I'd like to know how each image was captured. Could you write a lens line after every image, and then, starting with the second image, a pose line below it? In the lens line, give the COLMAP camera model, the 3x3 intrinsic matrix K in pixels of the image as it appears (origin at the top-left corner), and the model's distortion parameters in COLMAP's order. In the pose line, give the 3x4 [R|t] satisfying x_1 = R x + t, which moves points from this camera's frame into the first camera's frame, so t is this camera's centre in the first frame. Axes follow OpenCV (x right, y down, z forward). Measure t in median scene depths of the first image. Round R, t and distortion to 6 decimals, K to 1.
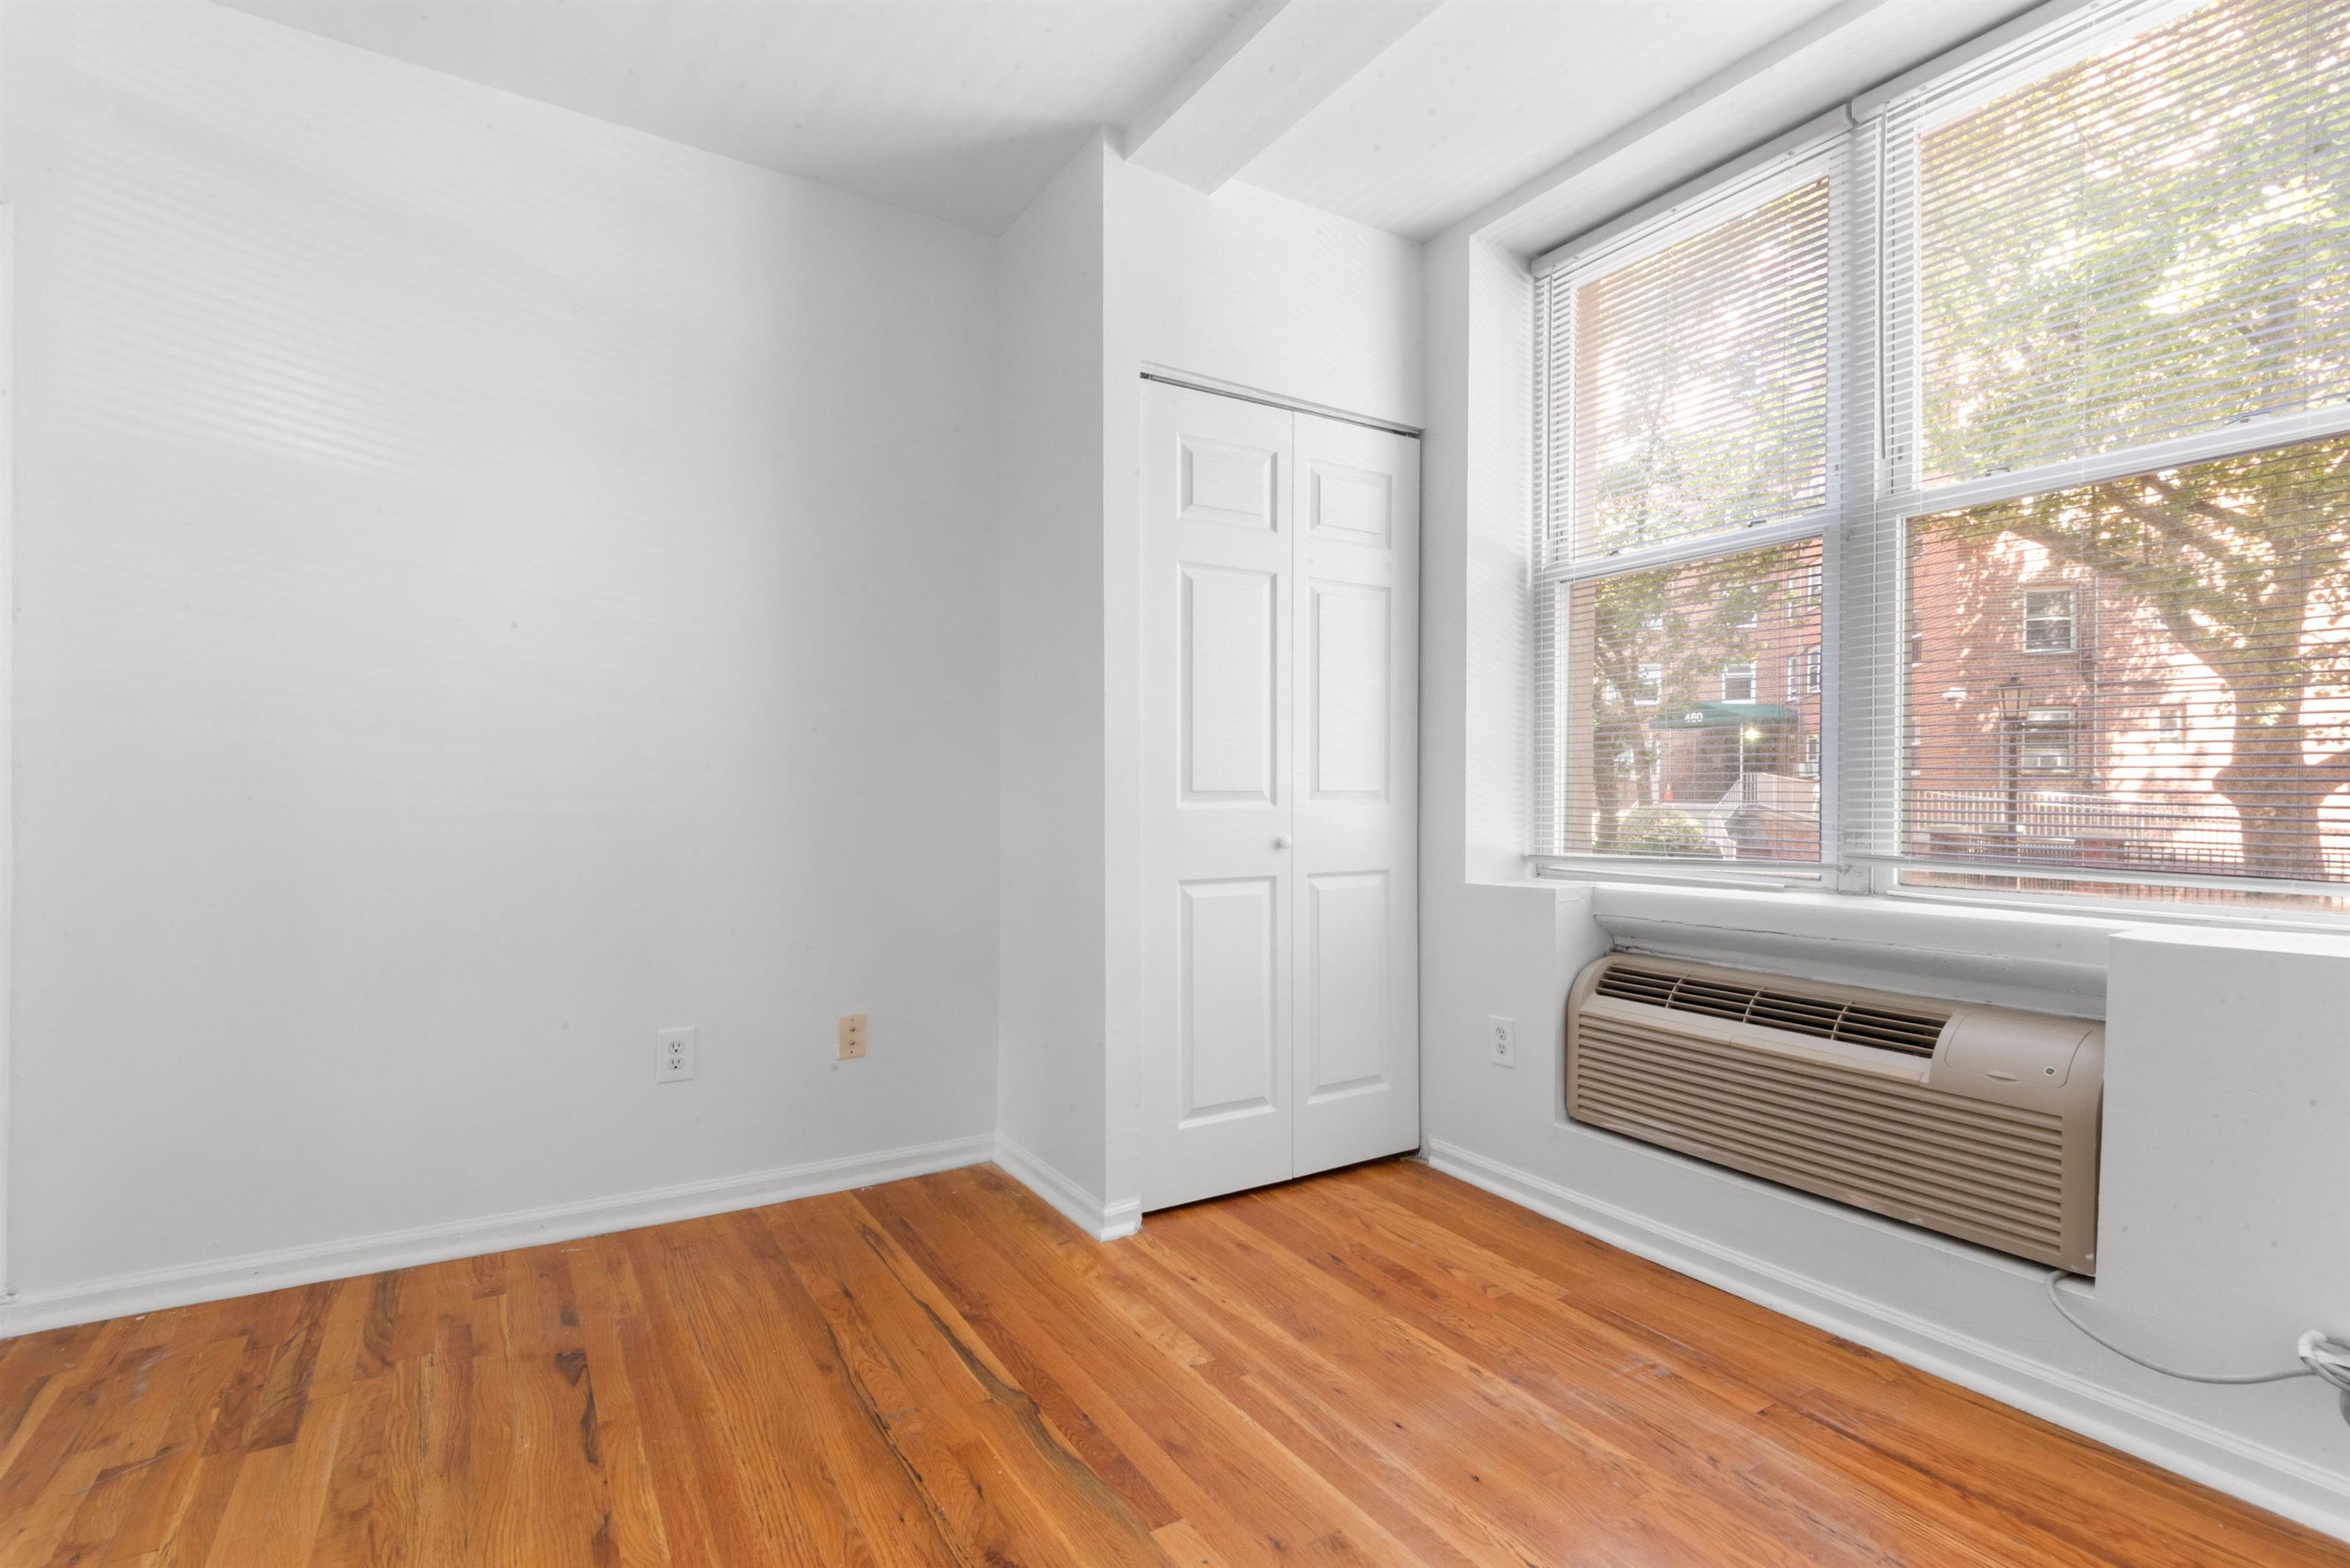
lens RADIAL K [[1091.4, 0, 1180.4], [0, 1091.4, 761.1], [0, 0, 1]] dist [0.041315, -0.024042]
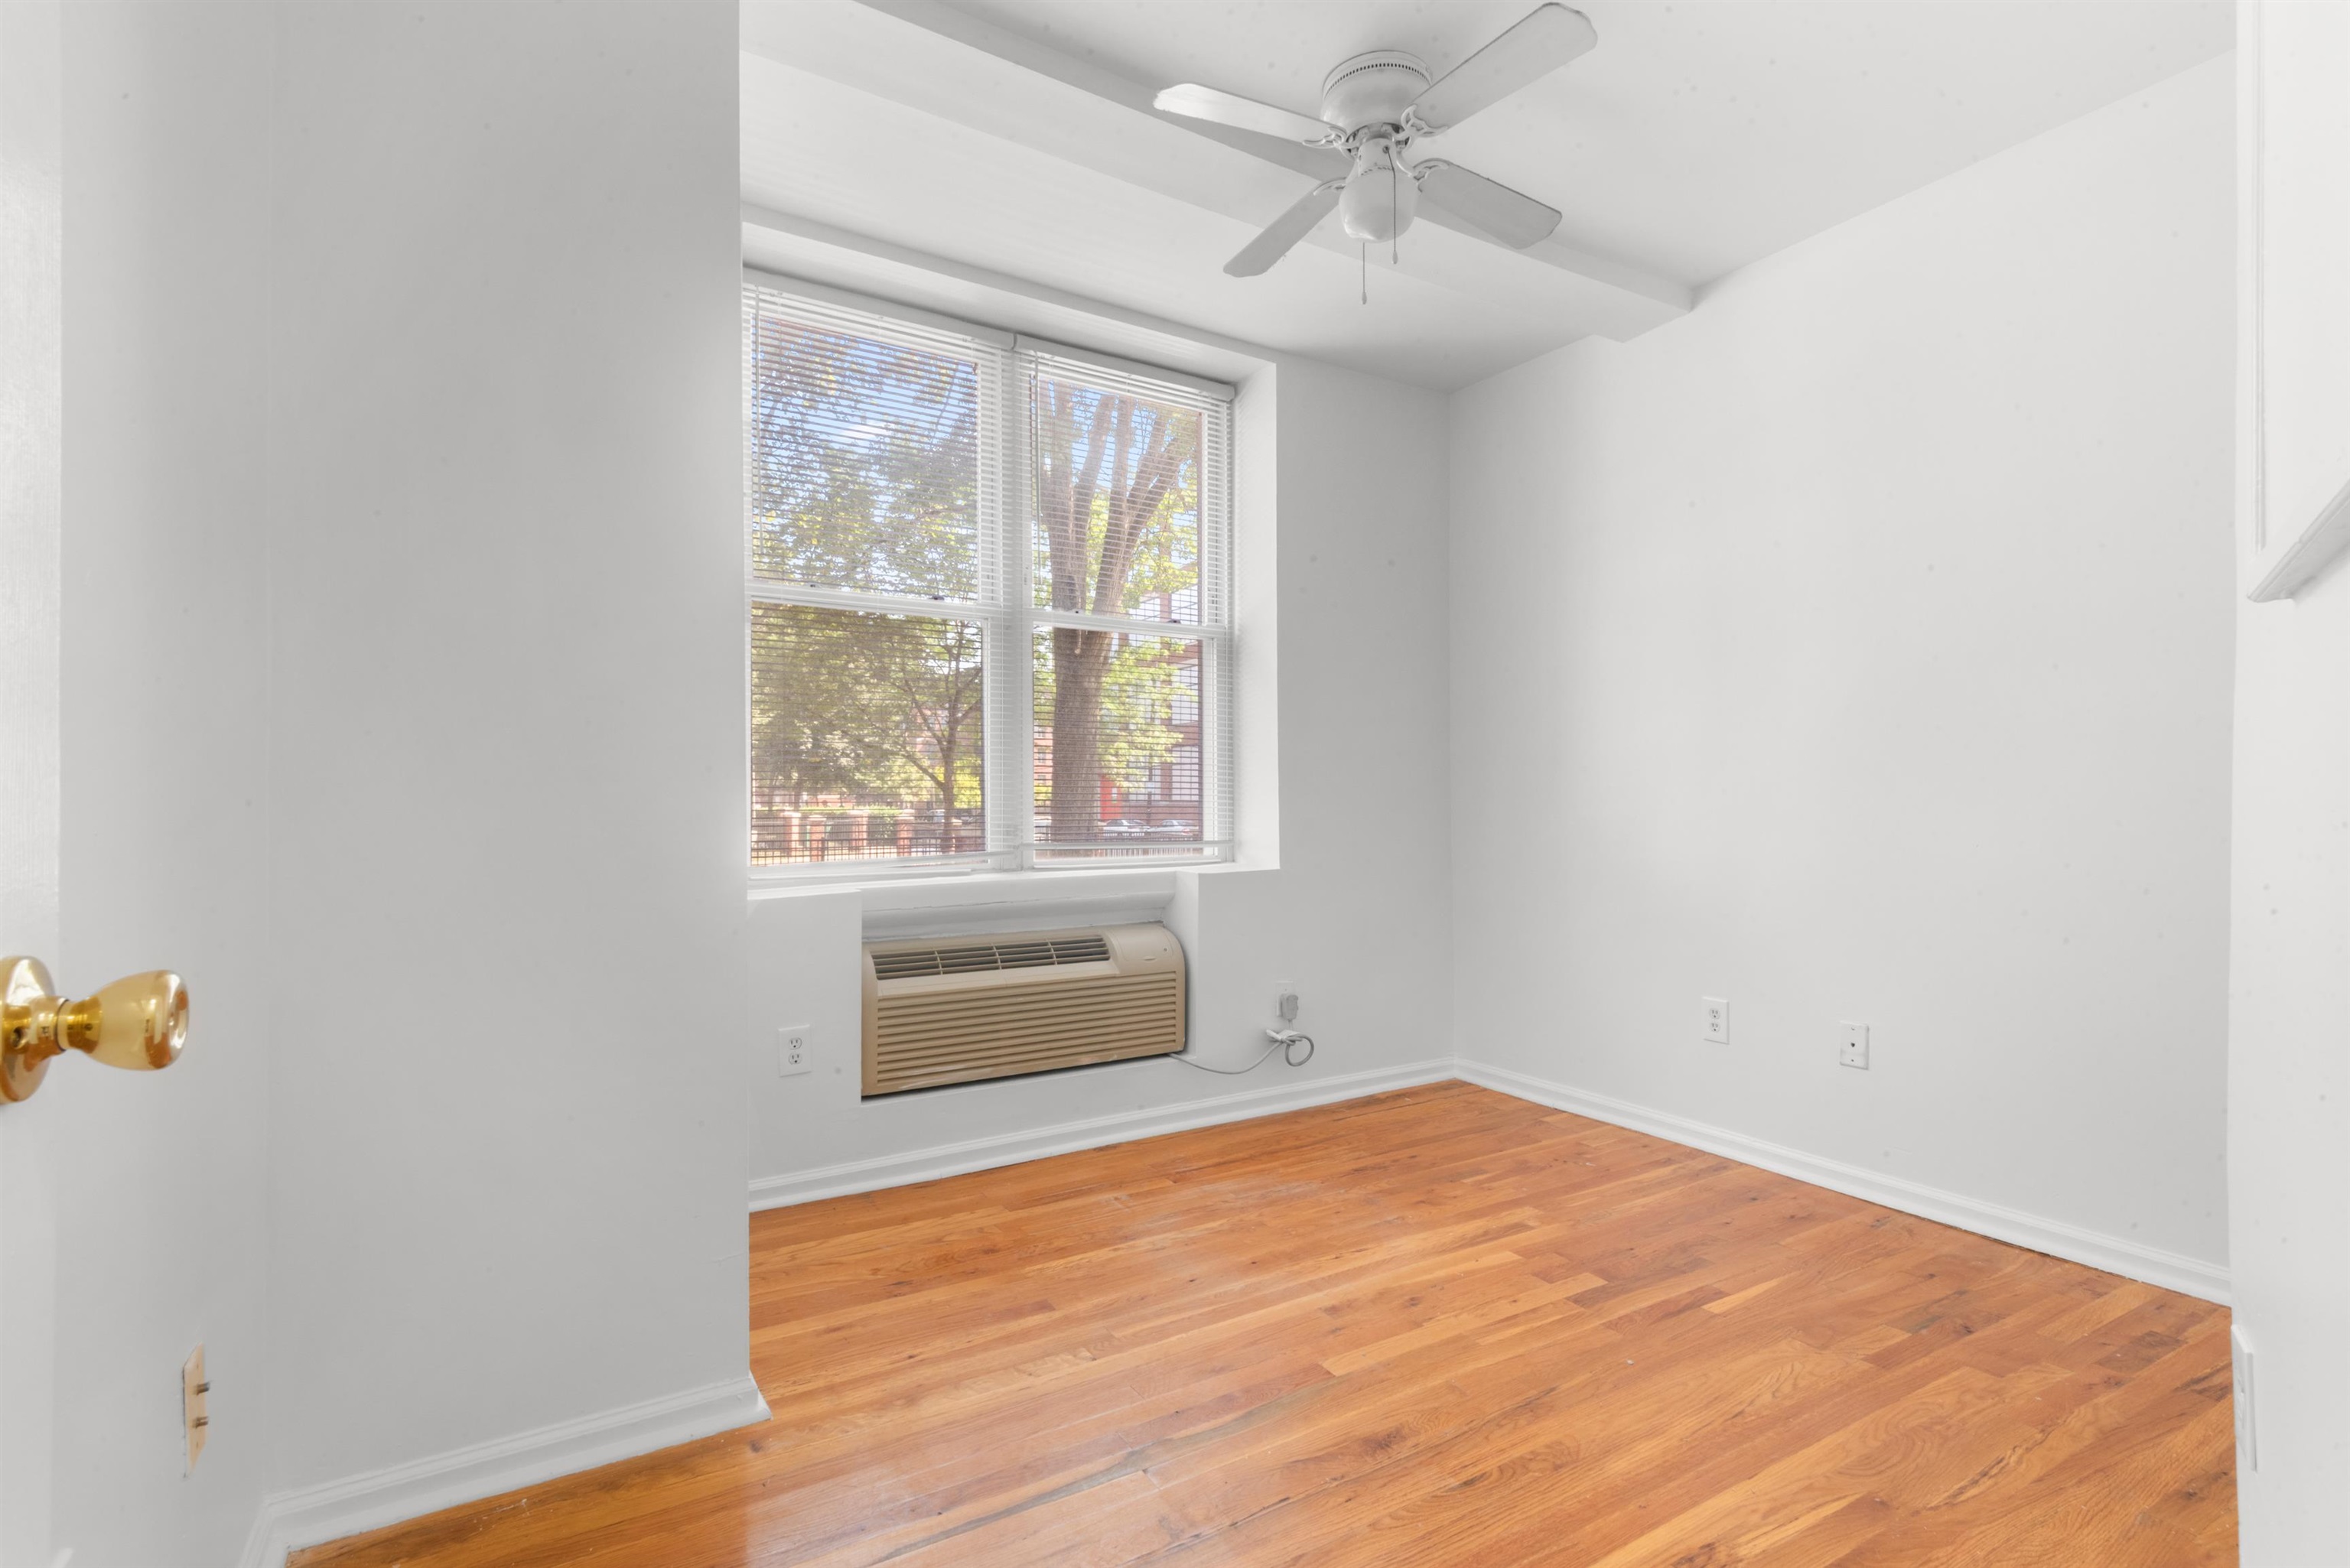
lens RADIAL K [[1102.9, 0, 1197.5], [0, 1102.9, 775.0], [0, 0, 1]] dist [0.041527, -0.024553]
pose [[0.005309, 0.019479, 0.999796, -0.961549], [-0.024986, 0.999501, -0.019341, 0.018755], [-0.999674, -0.024878, 0.005793, 0.841917]]
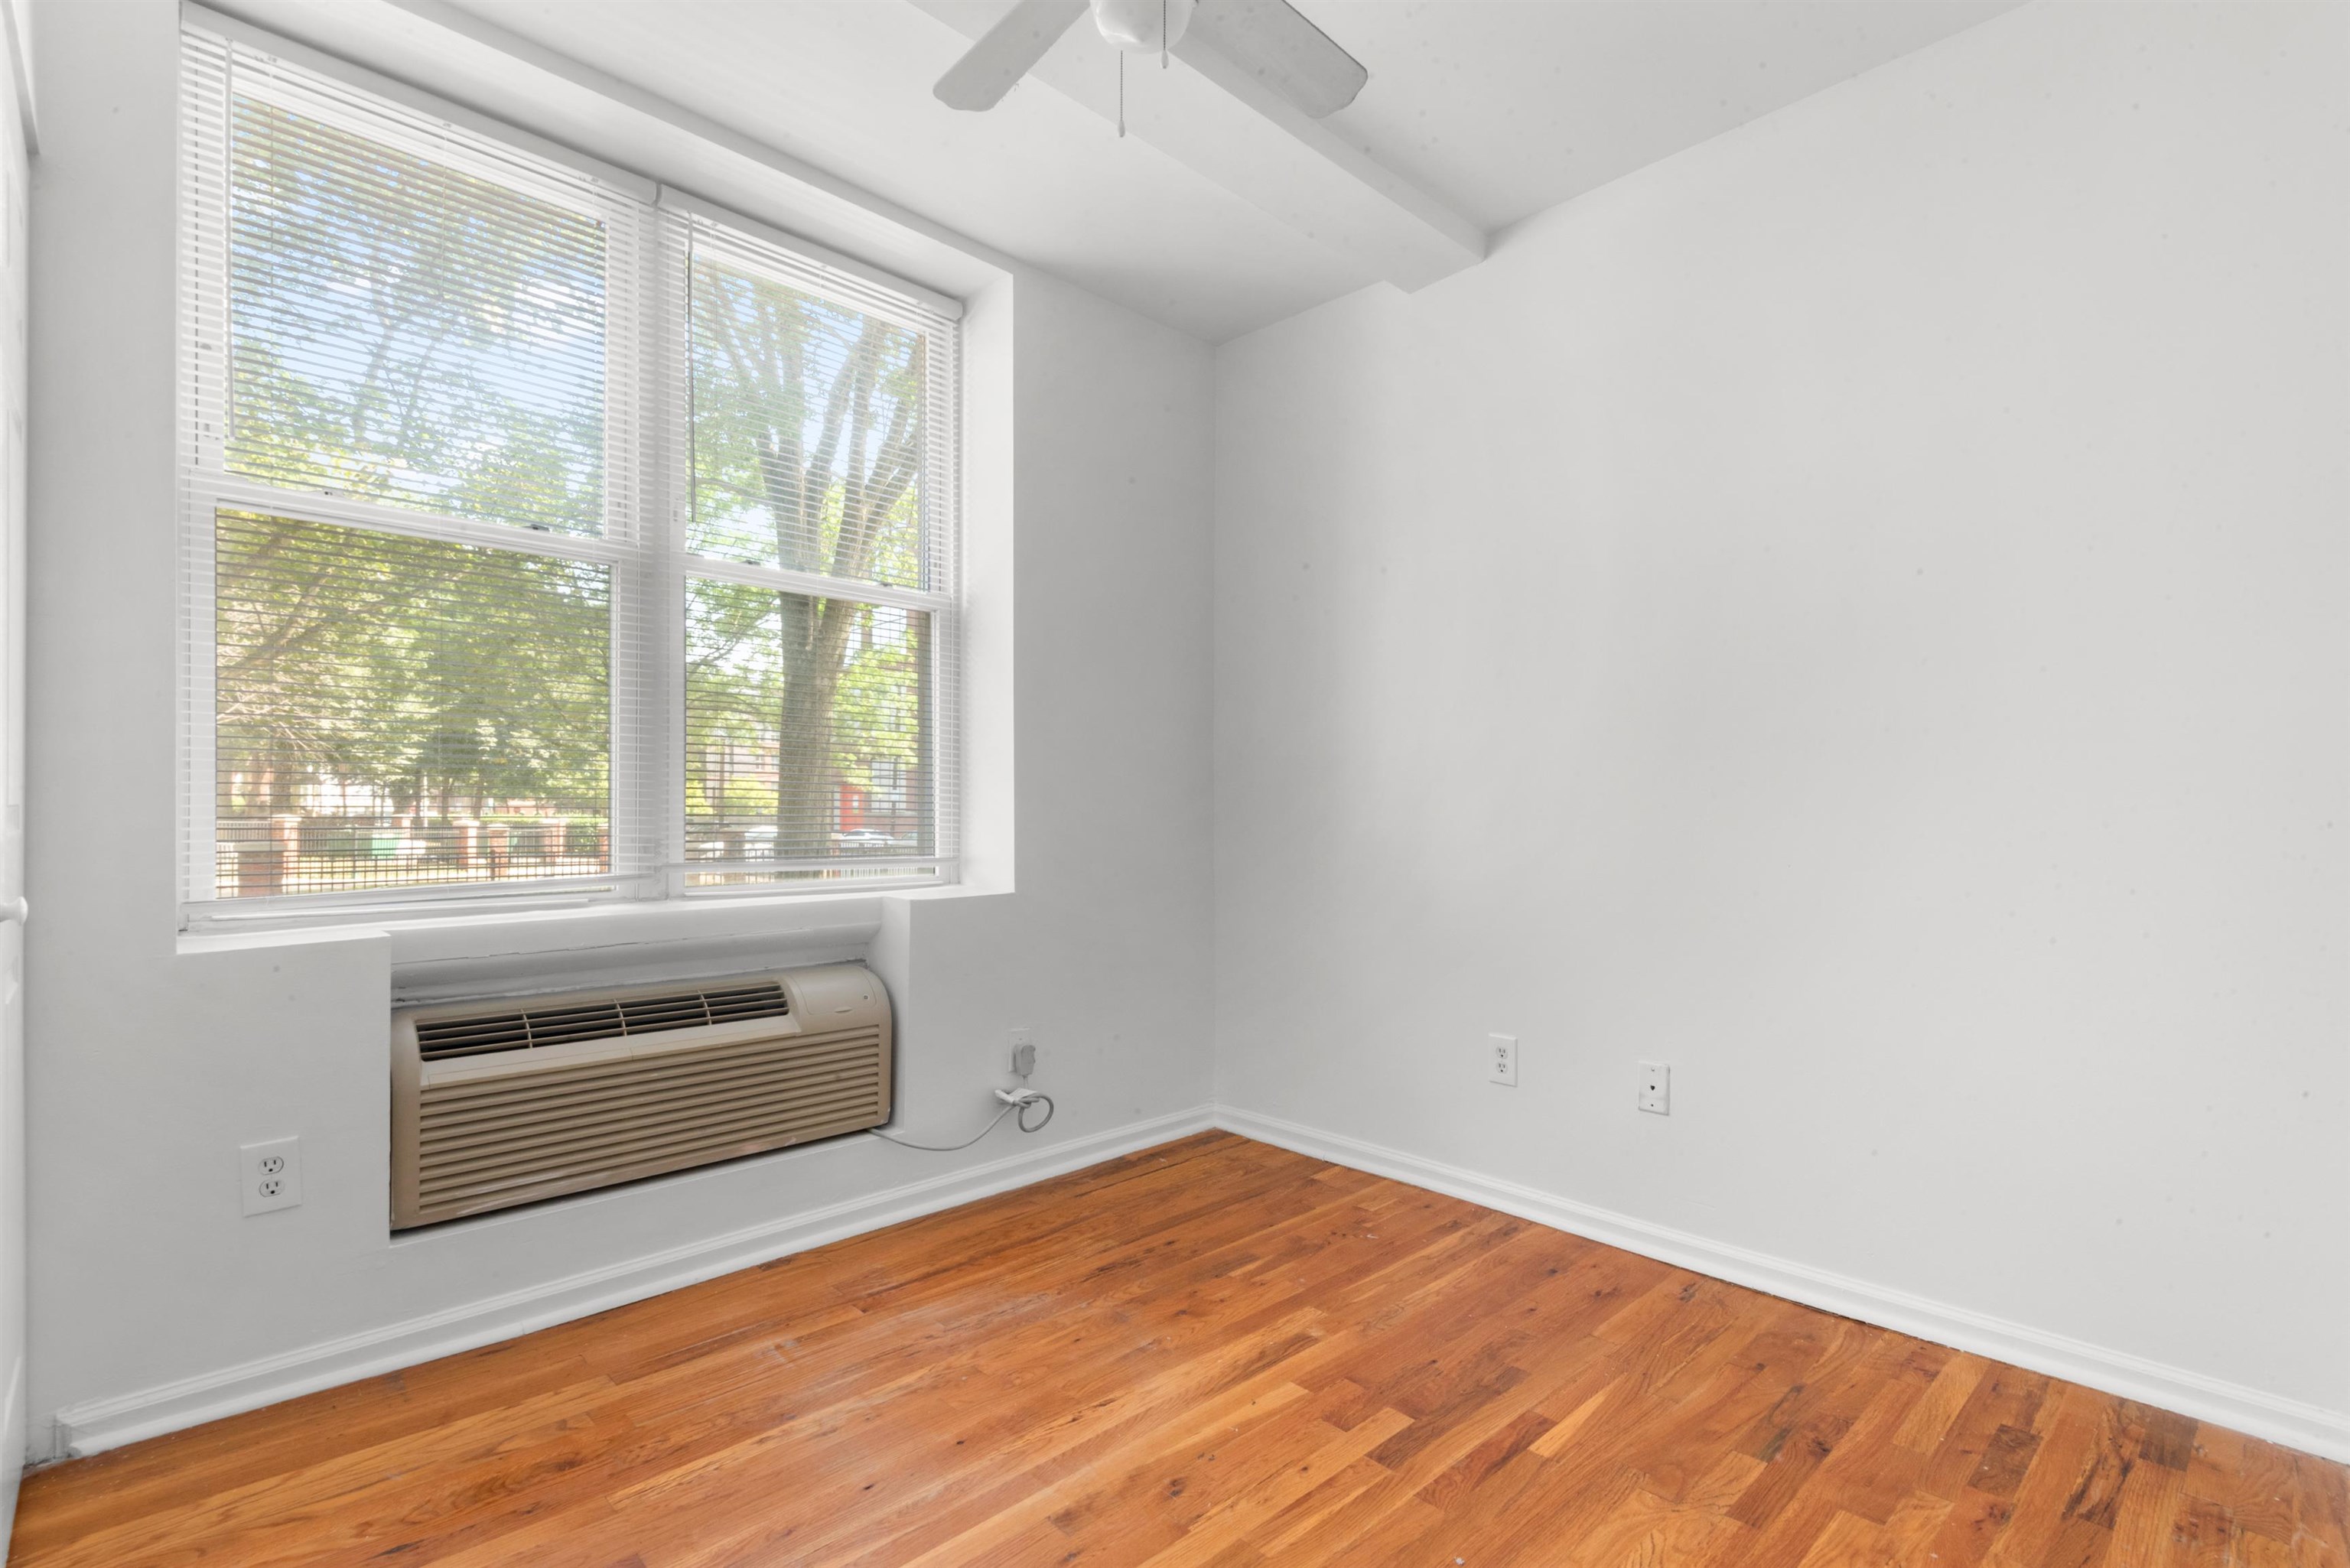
lens RADIAL K [[1094.2, 0, 1179.1], [0, 1094.2, 829.0], [0, 0, 1]] dist [0.042227, -0.017952]
pose [[-0.202459, -0.019708, 0.979092, -0.642241], [-0.032806, 0.999373, 0.013332, 0.020276], [-0.978741, -0.029421, -0.202979, 0.799109]]
